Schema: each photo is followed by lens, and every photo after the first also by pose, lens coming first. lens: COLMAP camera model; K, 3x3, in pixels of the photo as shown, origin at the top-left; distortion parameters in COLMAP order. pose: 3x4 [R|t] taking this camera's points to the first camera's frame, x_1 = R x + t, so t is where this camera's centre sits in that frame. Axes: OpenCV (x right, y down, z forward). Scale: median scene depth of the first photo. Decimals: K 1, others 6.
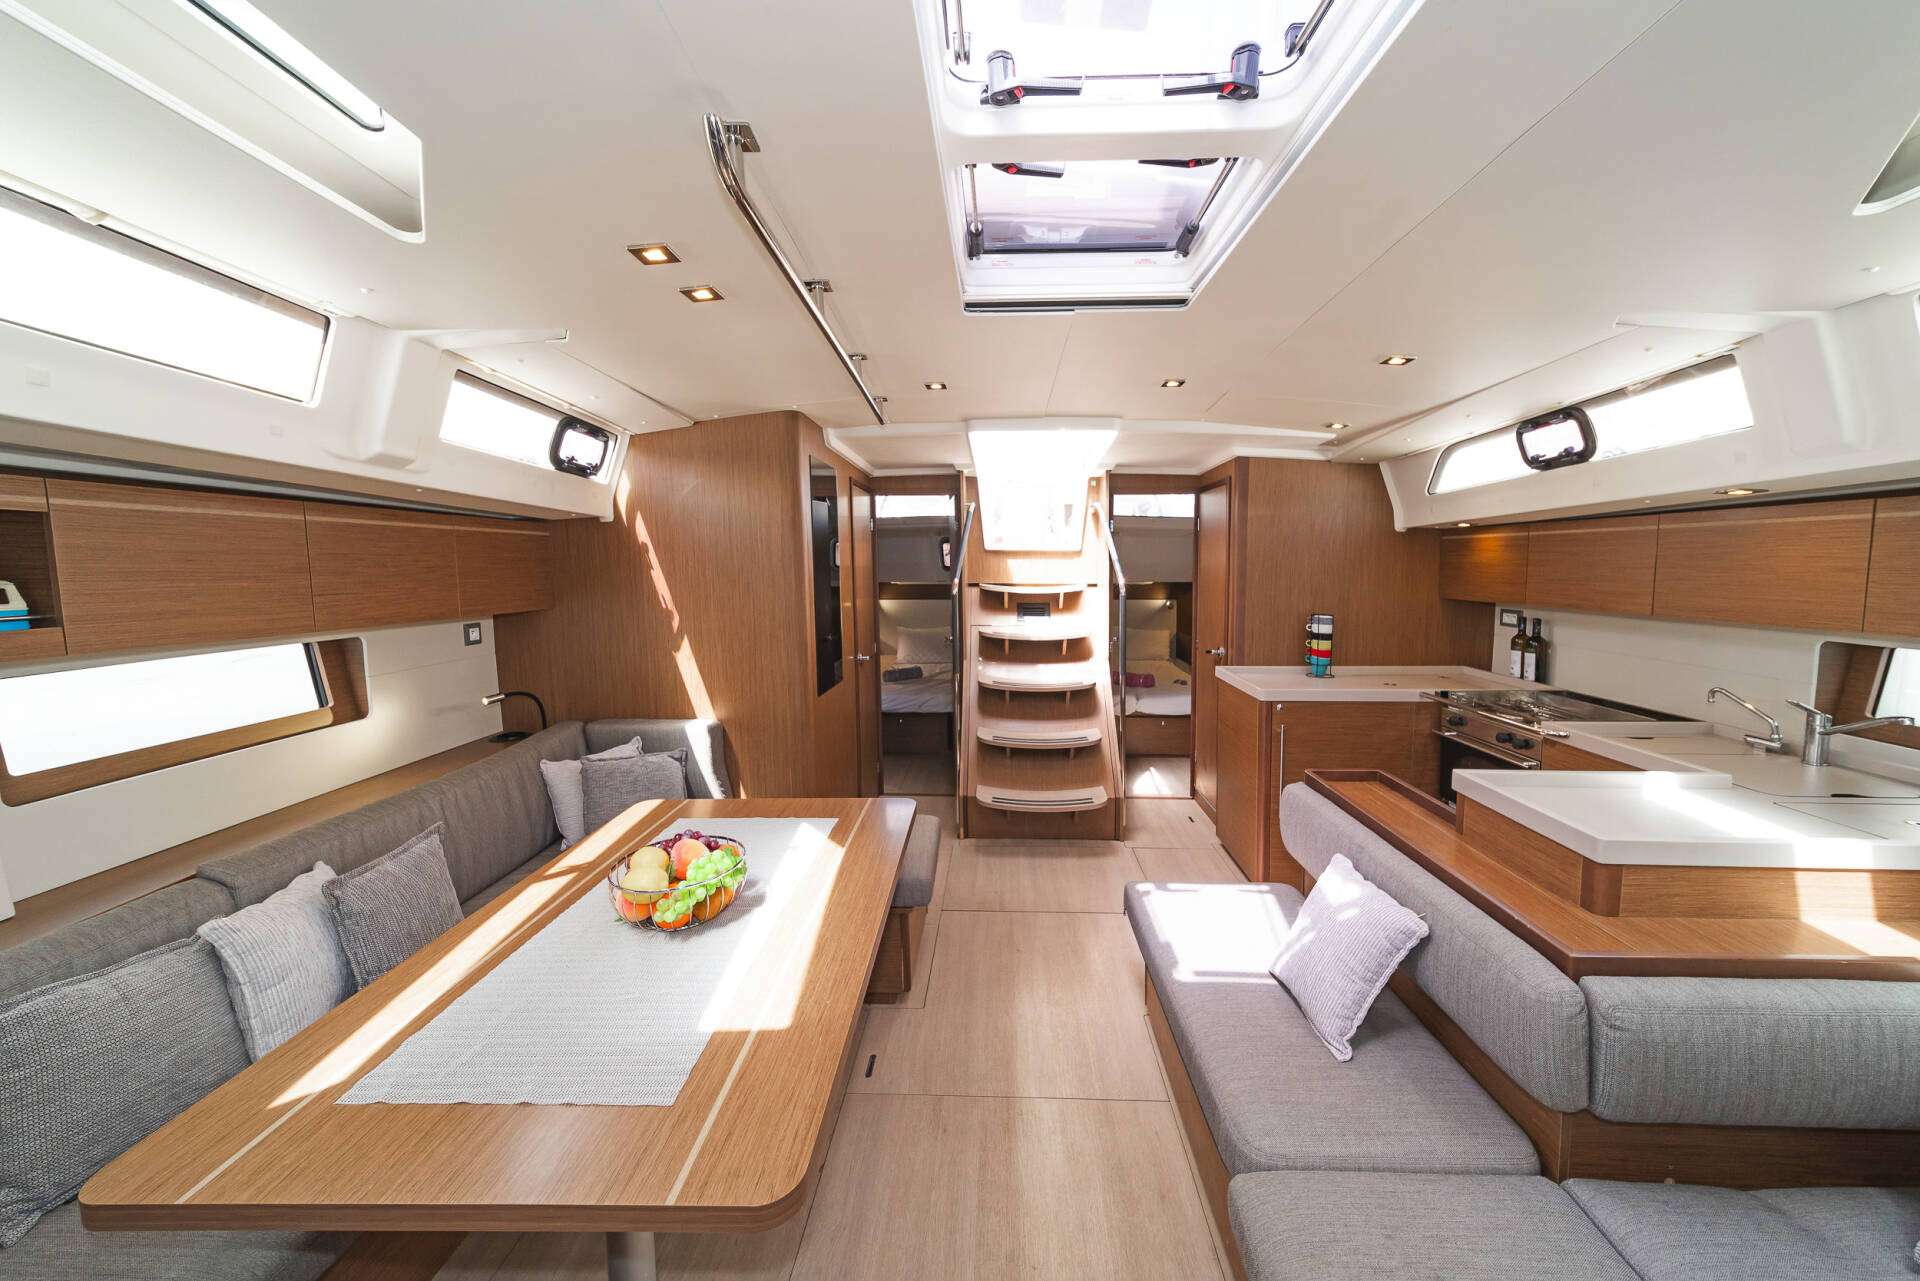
lens RADIAL K [[703.8, 0, 959.6], [0, 703.8, 596.4], [0, 0, 1]] dist [0.006895, 0.000051]
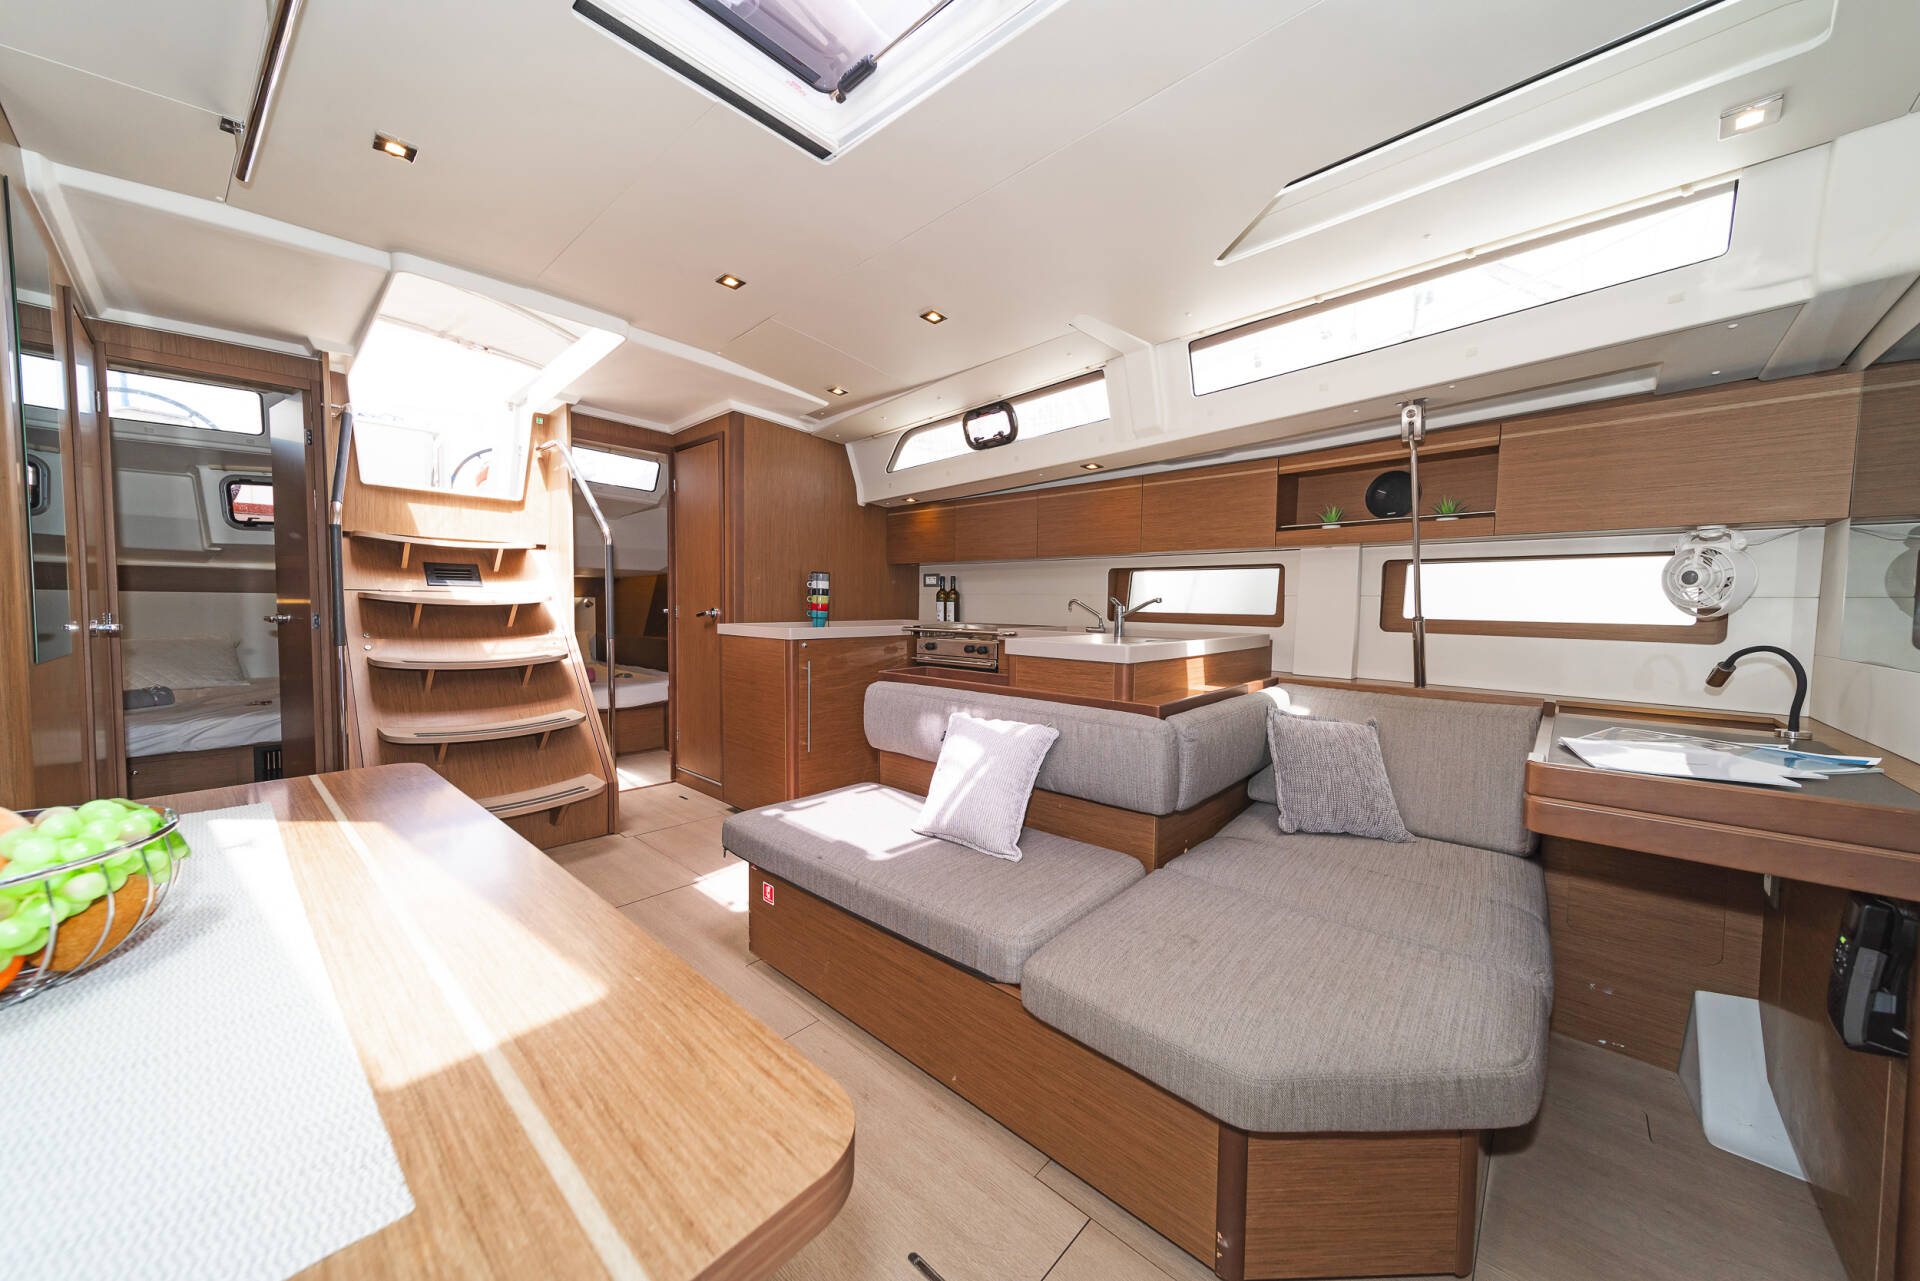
lens RADIAL K [[689.3, 0, 958.1], [0, 689.3, 628.7], [0, 0, 1]] dist [0.001509, -0.000056]
pose [[0.617801, -0.000644, 0.786334, -0.194575], [0.028959, 0.999340, -0.021933, 0.157746], [-0.785801, 0.036321, 0.617412, 0.196325]]
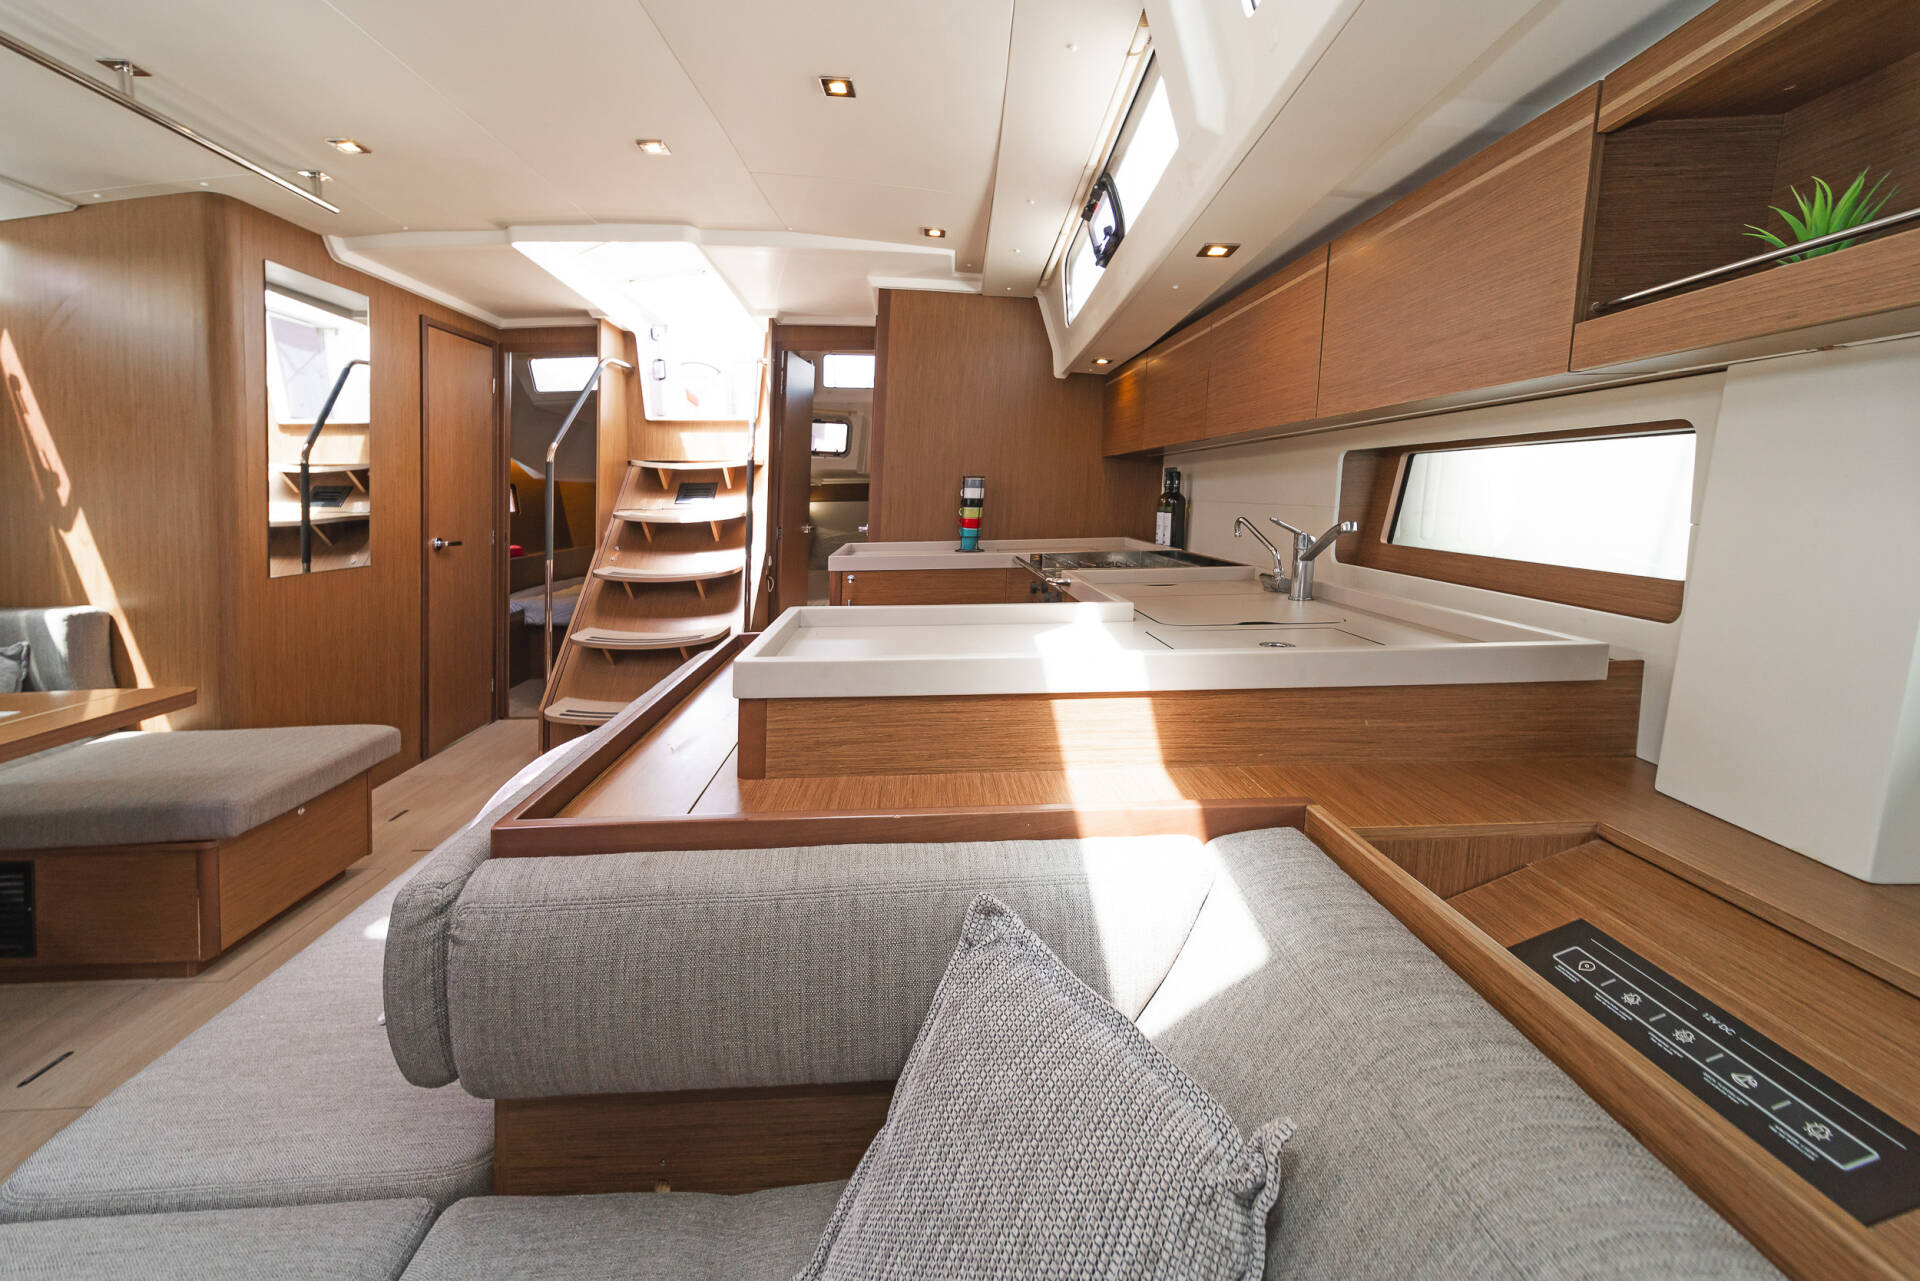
lens RADIAL K [[751.5, 0, 967.5], [0, 751.5, 539.0], [0, 0, 1]] dist [0.001580, -0.000005]
pose [[0.996785, -0.005697, 0.079915, 0.499737], [0.005464, 0.999980, 0.003143, 0.106563], [-0.079932, -0.002696, 0.996797, 0.134147]]
